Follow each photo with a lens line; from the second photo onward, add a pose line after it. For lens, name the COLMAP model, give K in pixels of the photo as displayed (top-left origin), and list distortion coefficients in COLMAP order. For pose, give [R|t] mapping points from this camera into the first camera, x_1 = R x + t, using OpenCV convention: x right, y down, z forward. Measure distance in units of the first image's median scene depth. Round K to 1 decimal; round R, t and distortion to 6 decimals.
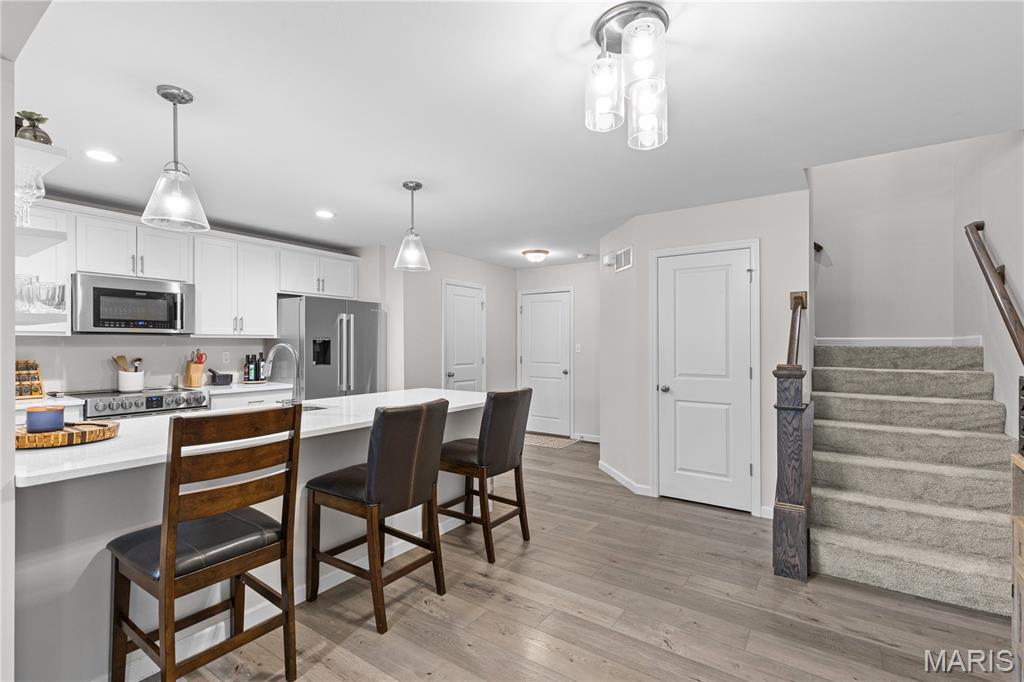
lens RADIAL K [[472.9, 0, 510.6], [0, 472.9, 339.8], [0, 0, 1]] dist [0.008233, -0.000400]
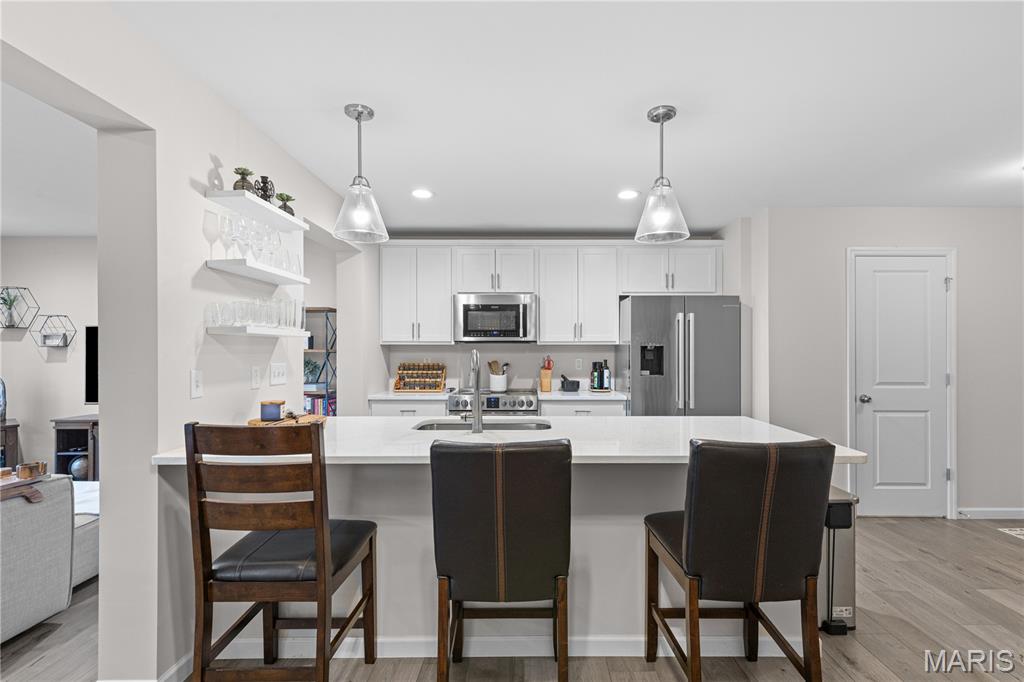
lens RADIAL K [[472.9, 0, 516.2], [0, 472.9, 338.8], [0, 0, 1]] dist [0.008233, -0.000400]
pose [[0.576826, -0.013473, -0.816756, 0.177639], [0.012253, 0.999894, -0.007840, -0.011220], [0.816775, -0.005486, 0.576930, 0.384541]]
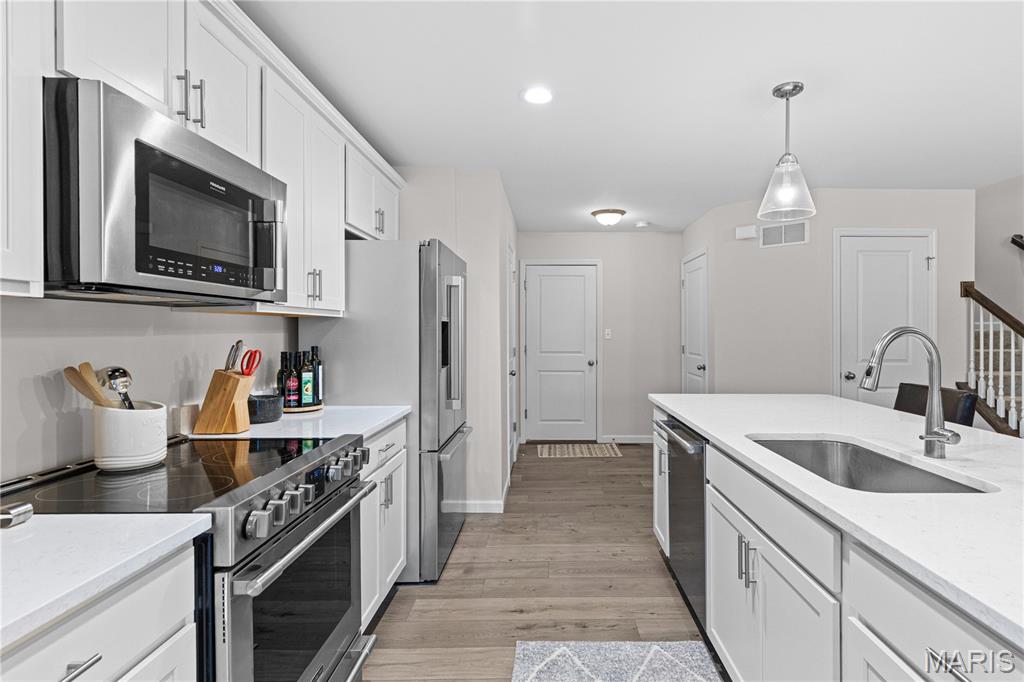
lens RADIAL K [[518.8, 0, 553.2], [0, 518.8, 339.3], [0, 0, 1]] dist [-0.003094, -0.000727]
pose [[0.809904, -0.011209, 0.586456, -0.798350], [-0.005091, 0.999645, 0.026137, 0.006216], [-0.586541, -0.024154, 0.809559, 0.533403]]
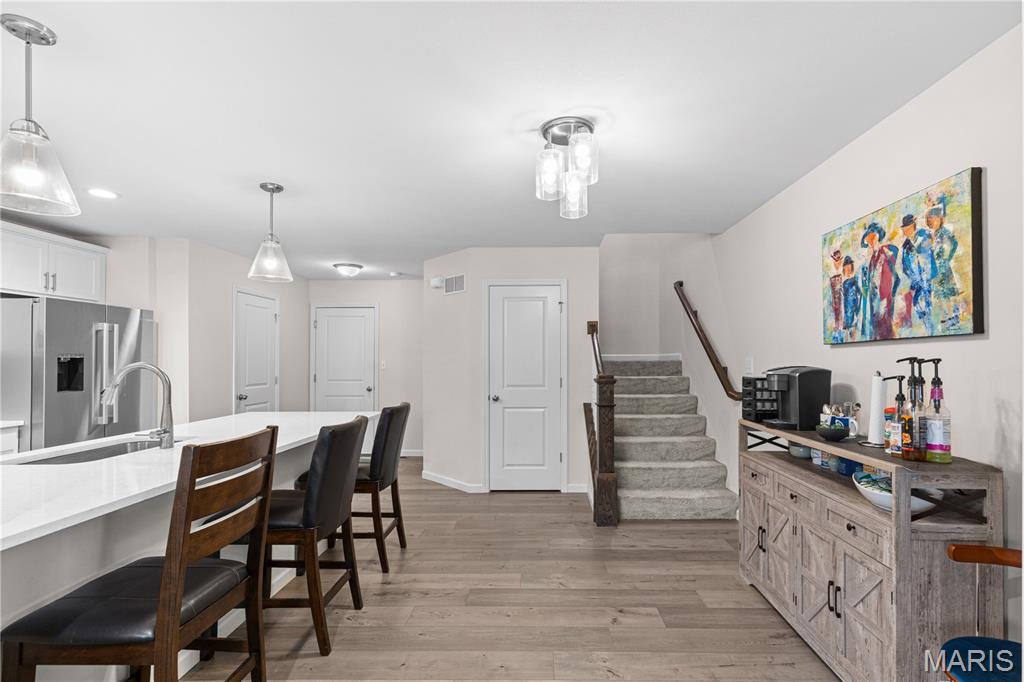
lens RADIAL K [[472.9, 0, 542.4], [0, 472.9, 355.5], [0, 0, 1]] dist [0.008233, -0.000400]
pose [[0.829934, -0.000738, 0.557861, -0.241344], [0.001136, 0.999999, -0.000366, -0.001806], [-0.557860, 0.000937, 0.829934, -0.037819]]
